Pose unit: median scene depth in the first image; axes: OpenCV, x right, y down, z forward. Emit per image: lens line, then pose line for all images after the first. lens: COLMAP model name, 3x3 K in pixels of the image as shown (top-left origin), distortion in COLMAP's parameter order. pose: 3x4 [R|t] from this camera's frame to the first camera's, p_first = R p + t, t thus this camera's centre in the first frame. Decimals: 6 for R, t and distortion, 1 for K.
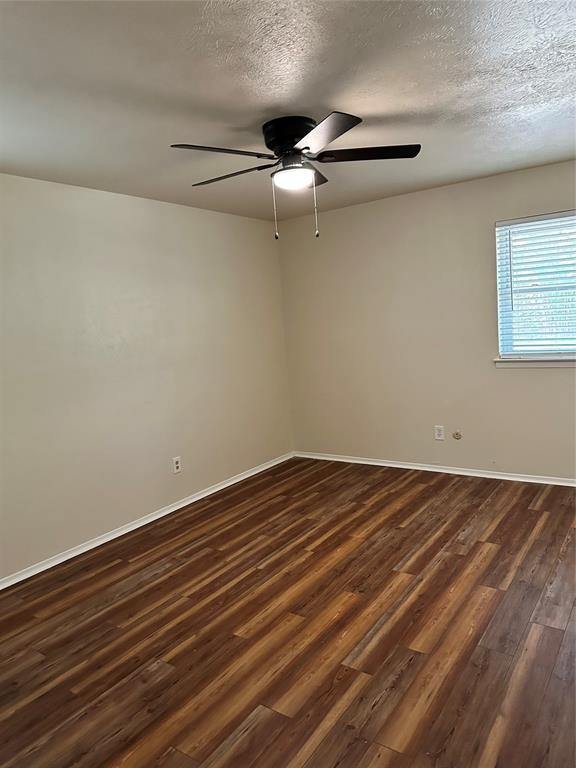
lens RADIAL K [[541.0, 0, 287.6], [0, 541.0, 384.3], [0, 0, 1]] dist [-0.007457, -0.010876]
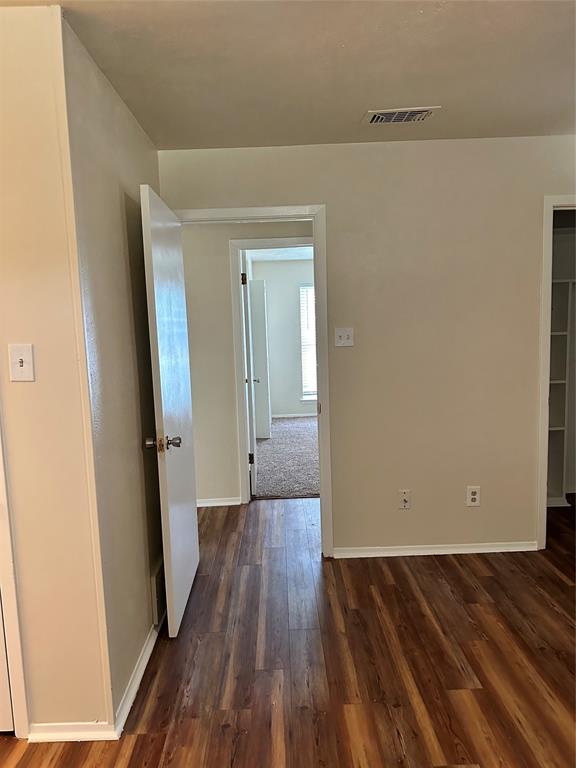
lens RADIAL K [[541.0, 0, 286.9], [0, 541.0, 384.0], [0, 0, 1]] dist [-0.007457, -0.010876]
pose [[-0.801679, 0.173355, -0.572066, 0.779408], [0.023051, 0.965277, 0.260209, -0.256146], [0.597310, 0.195417, -0.777838, 1.551647]]
